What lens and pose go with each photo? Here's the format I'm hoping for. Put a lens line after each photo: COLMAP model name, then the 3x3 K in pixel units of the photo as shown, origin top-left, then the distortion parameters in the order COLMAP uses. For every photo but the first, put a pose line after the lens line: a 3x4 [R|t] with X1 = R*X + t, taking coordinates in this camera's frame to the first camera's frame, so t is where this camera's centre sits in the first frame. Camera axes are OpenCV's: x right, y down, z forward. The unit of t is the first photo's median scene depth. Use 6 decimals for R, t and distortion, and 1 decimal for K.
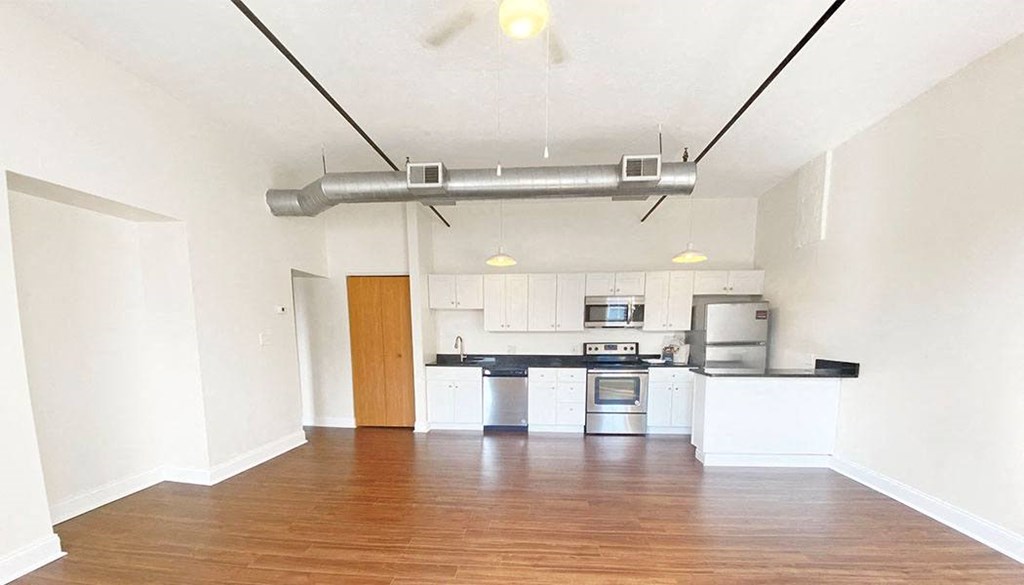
lens RADIAL K [[413.2, 0, 505.3], [0, 413.2, 389.9], [0, 0, 1]] dist [0.000073, -0.000056]
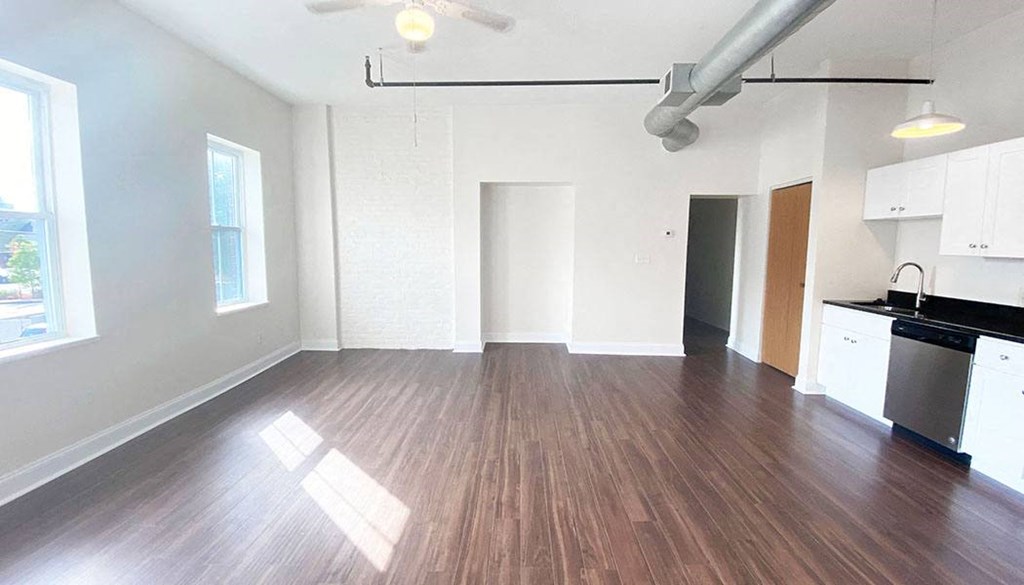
lens RADIAL K [[413.7, 0, 508.8], [0, 413.7, 288.4], [0, 0, 1]] dist [0.031570, -0.027271]
pose [[0.040900, 0.097869, -0.994358, 0.487338], [-0.143640, 0.985430, 0.091082, -0.070034], [0.988785, 0.139104, 0.054362, 0.426693]]
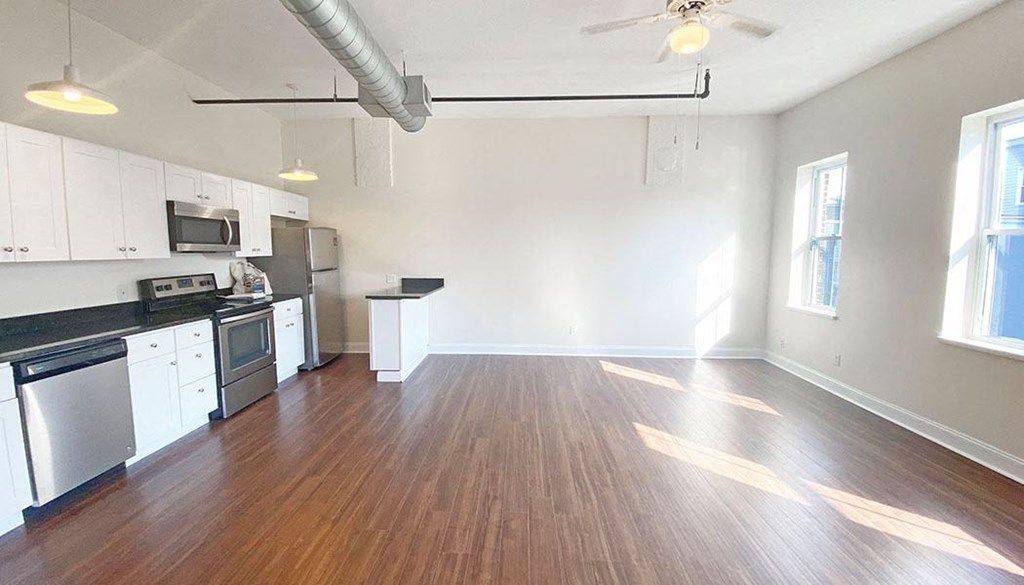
lens RADIAL K [[407.4, 0, 512.0], [0, 407.4, 292.5], [0, 0, 1]] dist [0.029376, -0.000011]
pose [[-0.040165, -0.100510, 0.994125, -0.439060], [0.137695, 0.984879, 0.105138, -0.092358], [-0.989660, 0.141109, -0.025718, 0.549111]]
